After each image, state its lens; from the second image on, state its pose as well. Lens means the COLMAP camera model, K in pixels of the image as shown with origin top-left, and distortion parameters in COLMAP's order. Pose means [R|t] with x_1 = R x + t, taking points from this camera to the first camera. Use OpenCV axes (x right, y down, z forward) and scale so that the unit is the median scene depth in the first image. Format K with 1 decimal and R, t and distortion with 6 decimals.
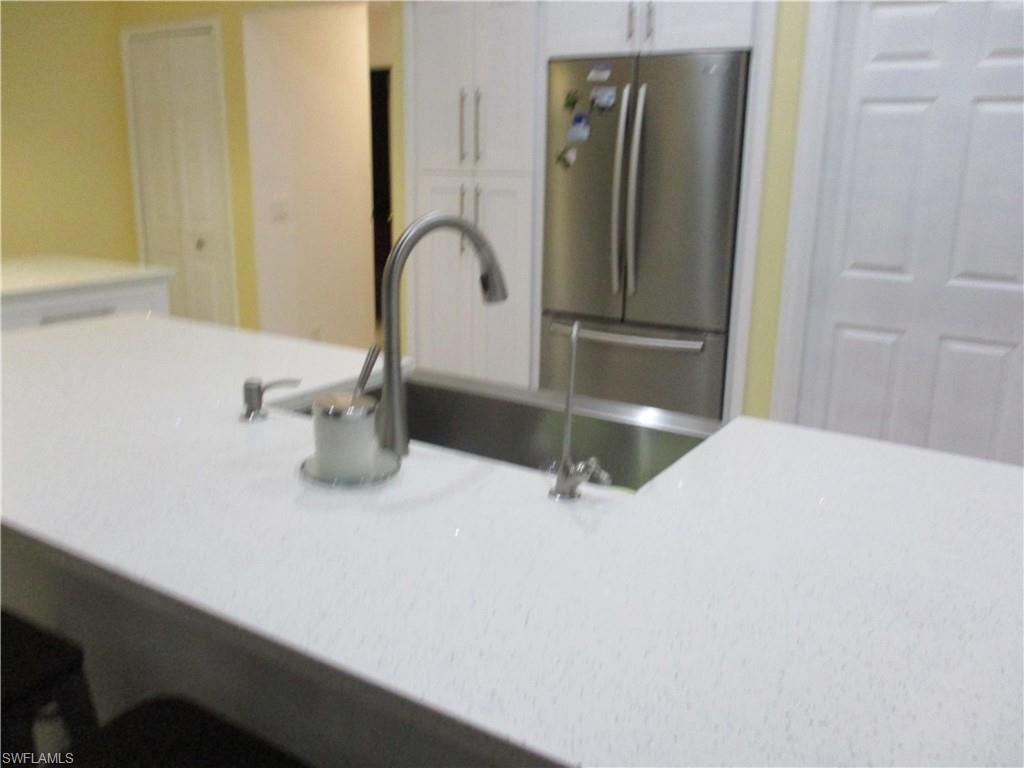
lens RADIAL K [[862.6, 0, 511.1], [0, 862.6, 364.1], [0, 0, 1]] dist [-0.008910, -0.006730]
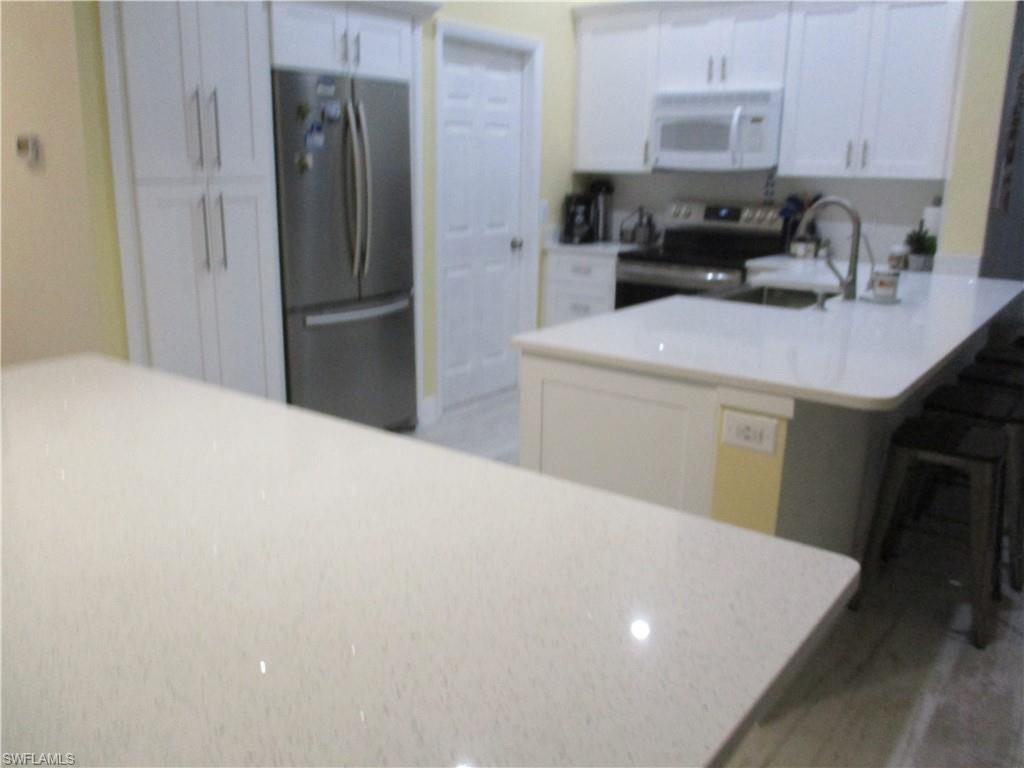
lens RADIAL K [[862.6, 0, 511.1], [0, 862.6, 364.1], [0, 0, 1]] dist [-0.008910, -0.006730]
pose [[0.083141, -0.250850, 0.964449, -1.064121], [0.212673, 0.949970, 0.228750, -0.200064], [-0.973580, 0.186094, 0.132331, 0.680182]]
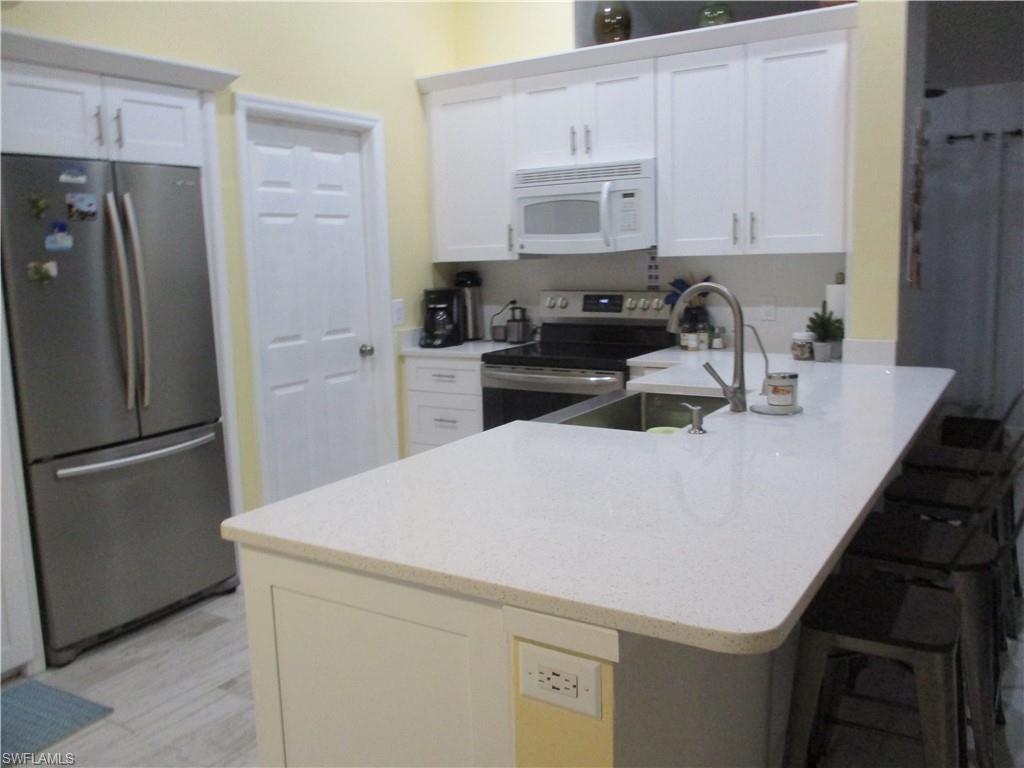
lens RADIAL K [[862.6, 0, 511.1], [0, 862.6, 364.1], [0, 0, 1]] dist [-0.008910, -0.006730]
pose [[0.001088, -0.154755, 0.987952, -0.810592], [0.256349, 0.954983, 0.149308, -0.167950], [-0.966584, 0.253098, 0.040710, 0.572507]]
